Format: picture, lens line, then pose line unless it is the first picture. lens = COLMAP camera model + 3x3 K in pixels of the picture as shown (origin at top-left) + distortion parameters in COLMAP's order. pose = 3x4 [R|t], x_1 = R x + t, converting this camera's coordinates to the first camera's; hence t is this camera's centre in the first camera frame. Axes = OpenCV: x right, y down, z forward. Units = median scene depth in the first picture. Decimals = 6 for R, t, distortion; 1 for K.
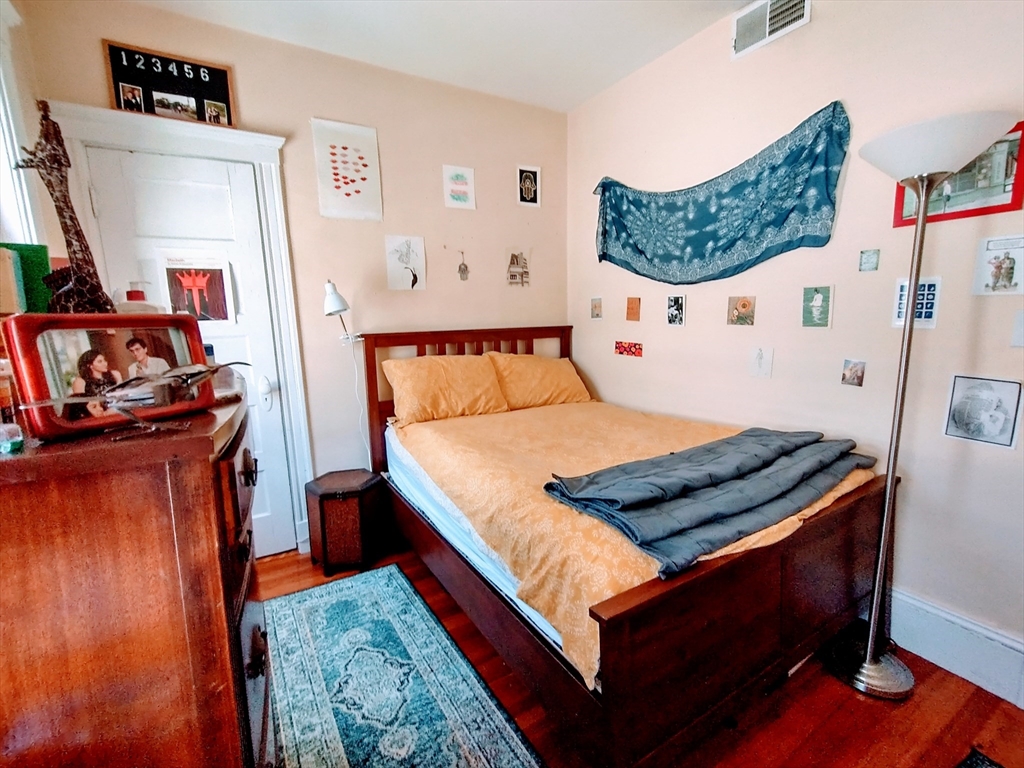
lens RADIAL K [[461.5, 0, 510.1], [0, 461.5, 386.5], [0, 0, 1]] dist [-0.001352, 0.001182]
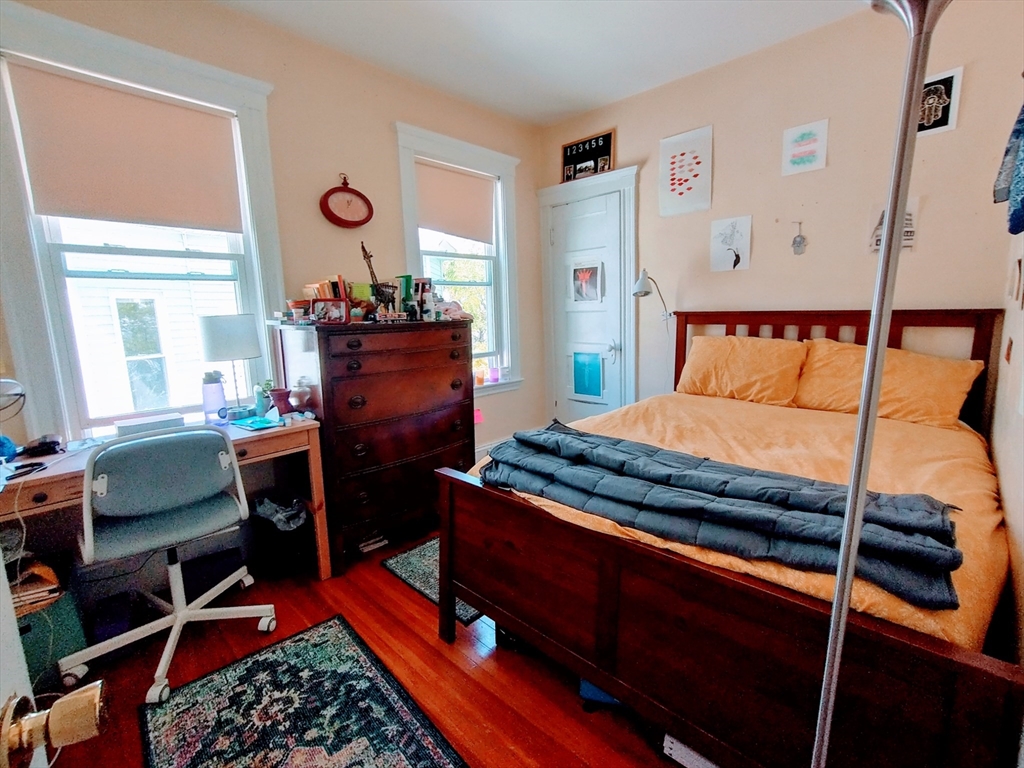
lens RADIAL K [[461.5, 0, 511.1], [0, 461.5, 386.0], [0, 0, 1]] dist [-0.001352, 0.001182]
pose [[0.259263, 0.177225, -0.949407, 0.754708], [-0.137279, 0.979801, 0.145411, -0.043264], [0.956001, 0.092634, 0.278355, 0.298905]]
